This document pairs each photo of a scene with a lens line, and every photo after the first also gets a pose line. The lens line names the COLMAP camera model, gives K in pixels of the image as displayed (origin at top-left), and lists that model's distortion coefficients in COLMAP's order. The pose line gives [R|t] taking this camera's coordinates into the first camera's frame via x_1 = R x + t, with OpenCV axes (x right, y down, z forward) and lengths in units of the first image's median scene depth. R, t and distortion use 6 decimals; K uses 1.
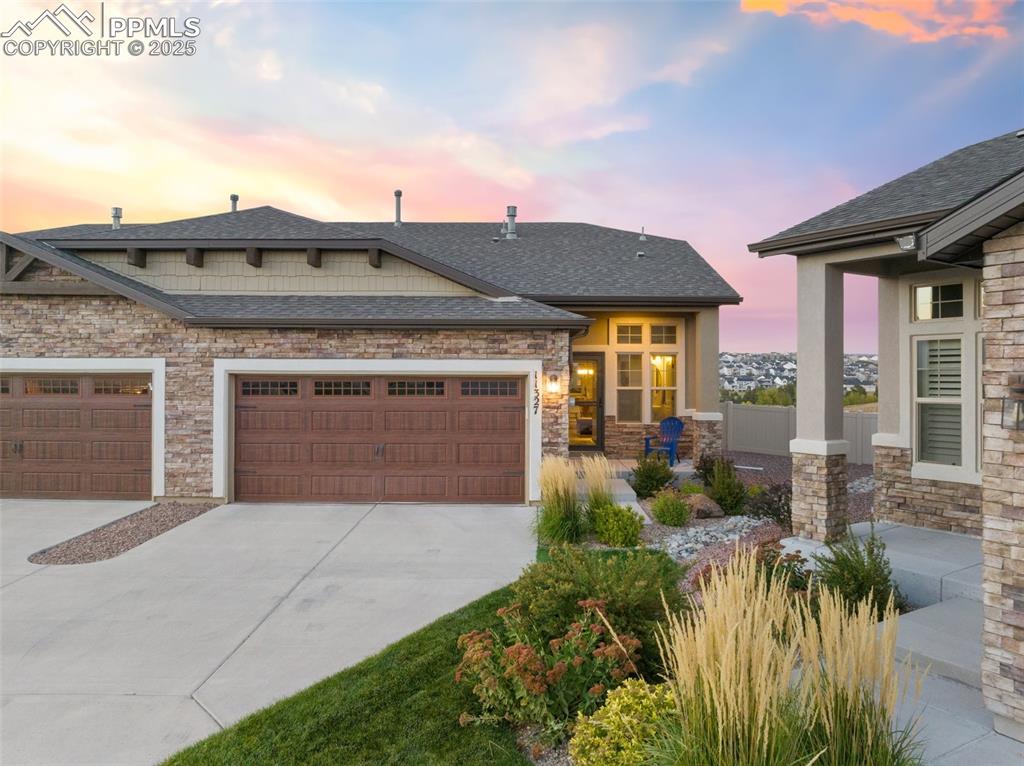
lens RADIAL K [[718.9, 0, 512.0], [0, 718.9, 383.0], [0, 0, 1]] dist [-0.044841, -0.006893]
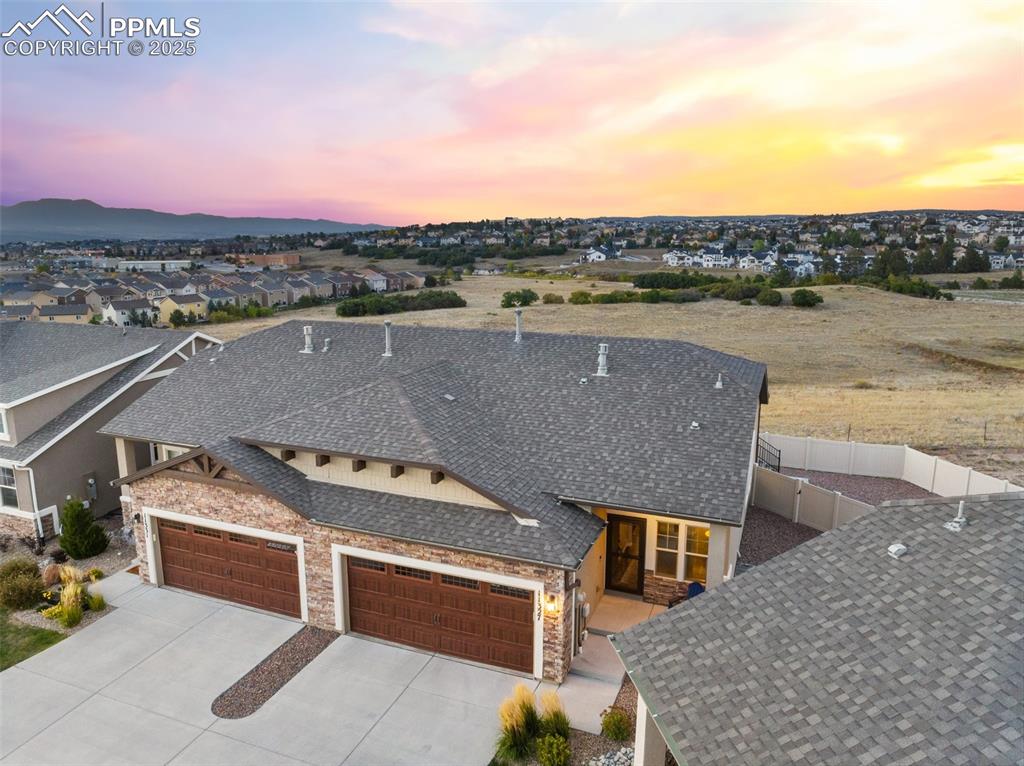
lens RADIAL K [[718.9, 0, 512.0], [0, 718.9, 383.0], [0, 0, 1]] dist [-0.044841, -0.006893]
pose [[0.932893, 0.069360, -0.353412, 0.419815], [0.002847, 0.979830, 0.199814, -0.645093], [0.360143, -0.187411, 0.913879, -0.140496]]
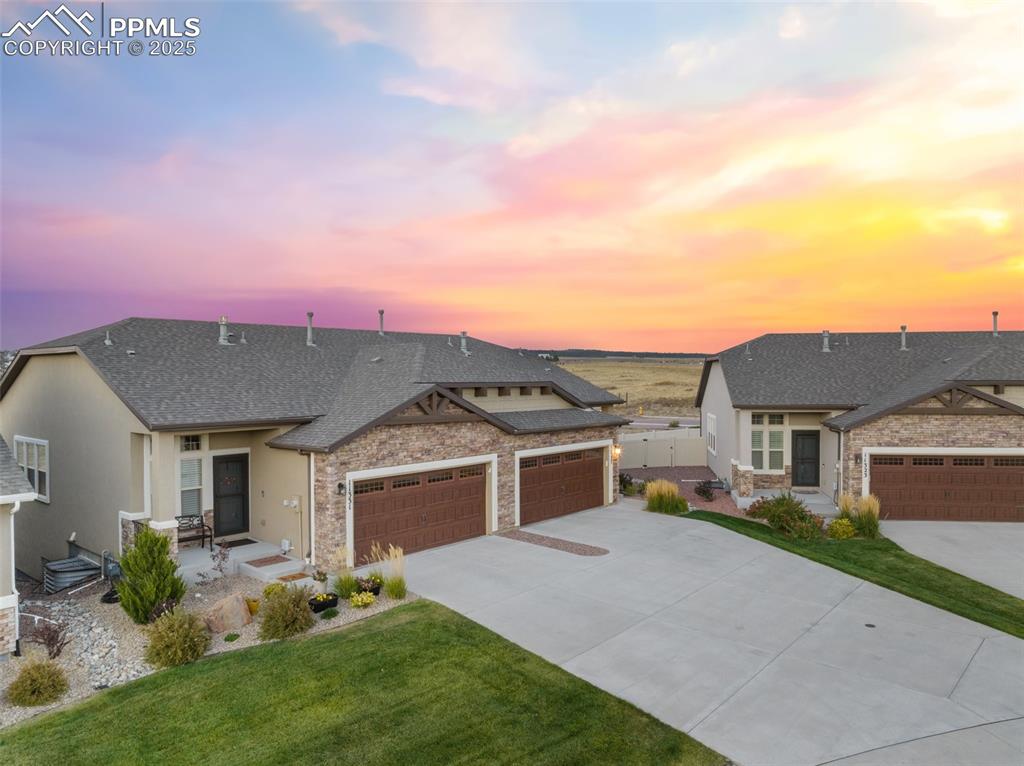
lens RADIAL K [[718.9, 0, 512.0], [0, 718.9, 383.0], [0, 0, 1]] dist [-0.044841, -0.006893]
pose [[0.647696, -0.015170, 0.761748, -1.837125], [0.012843, 0.999877, 0.008992, -0.227381], [-0.761791, 0.003959, 0.647811, -0.199290]]
